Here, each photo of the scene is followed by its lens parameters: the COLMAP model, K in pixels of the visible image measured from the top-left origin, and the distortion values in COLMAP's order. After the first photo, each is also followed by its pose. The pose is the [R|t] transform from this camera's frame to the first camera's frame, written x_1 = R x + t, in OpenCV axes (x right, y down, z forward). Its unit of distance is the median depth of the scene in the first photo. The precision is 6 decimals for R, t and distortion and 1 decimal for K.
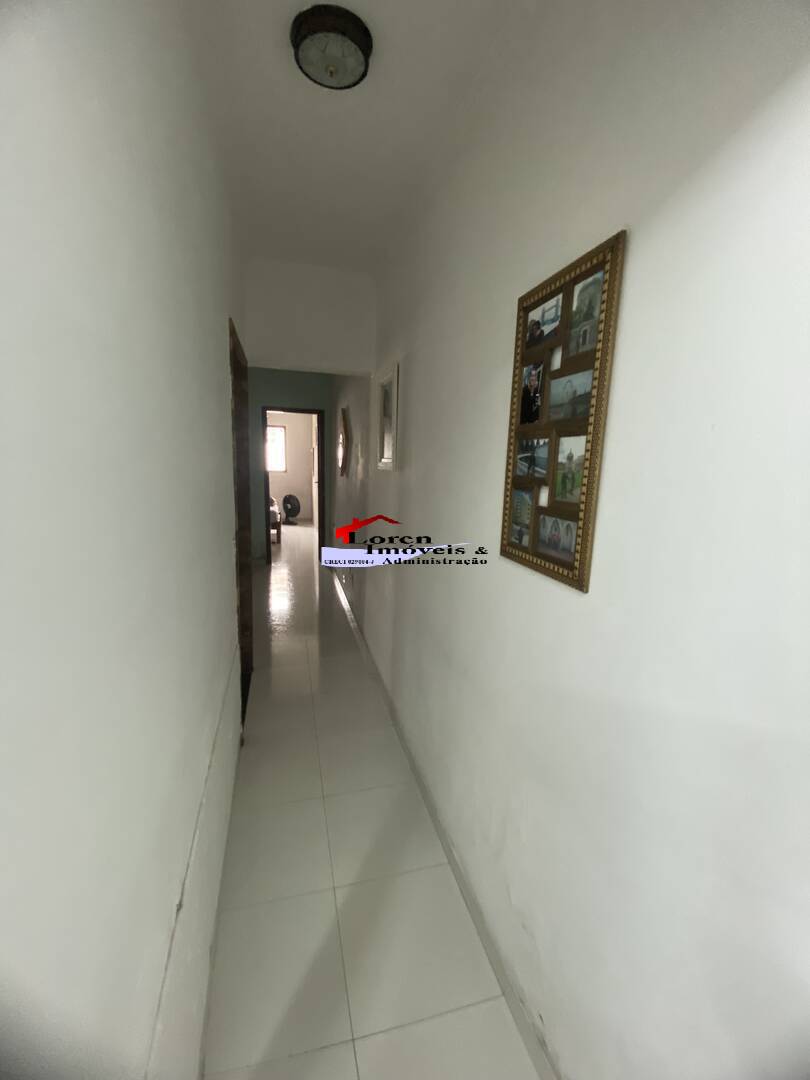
lens RADIAL K [[435.4, 0, 405.0], [0, 435.4, 540.0], [0, 0, 1]] dist [-0.000101, -0.000003]
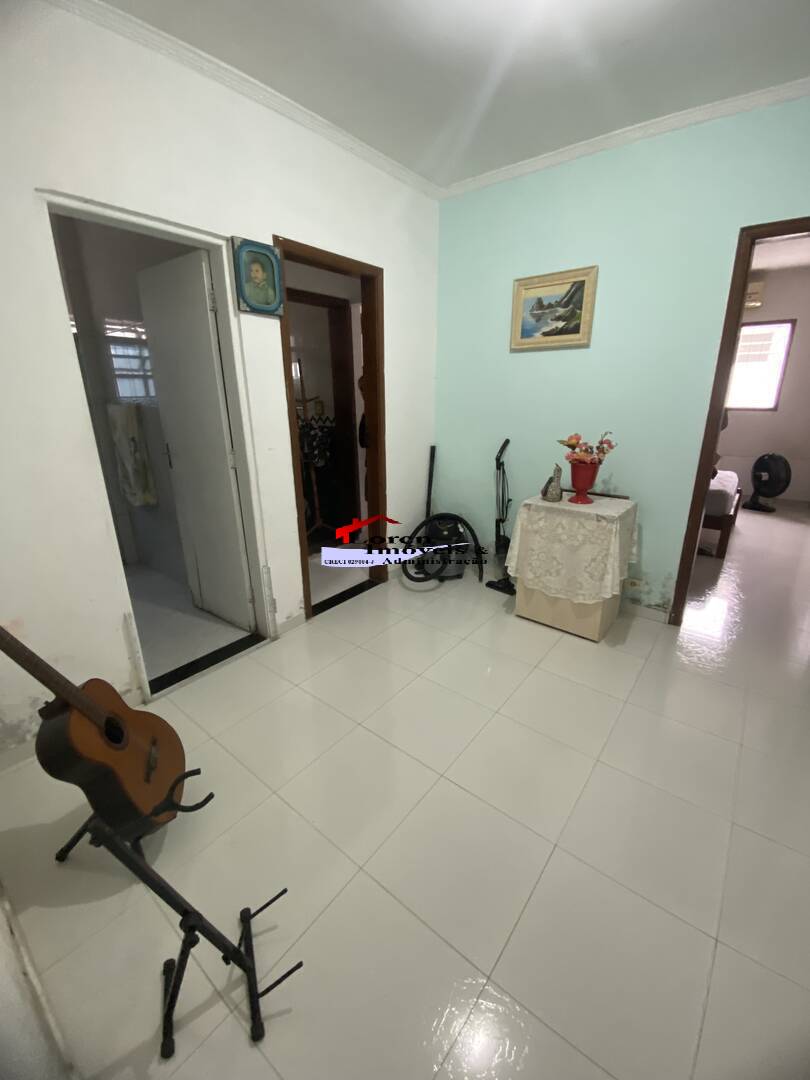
lens RADIAL K [[450.1, 0, 405.0], [0, 450.1, 540.0], [0, 0, 1]] dist [-0.000500, -0.000057]
pose [[0.598138, 0.216539, -0.771584, -0.091789], [-0.118516, 0.976118, 0.182065, -0.049755], [0.792581, -0.017455, 0.609517, 0.329203]]
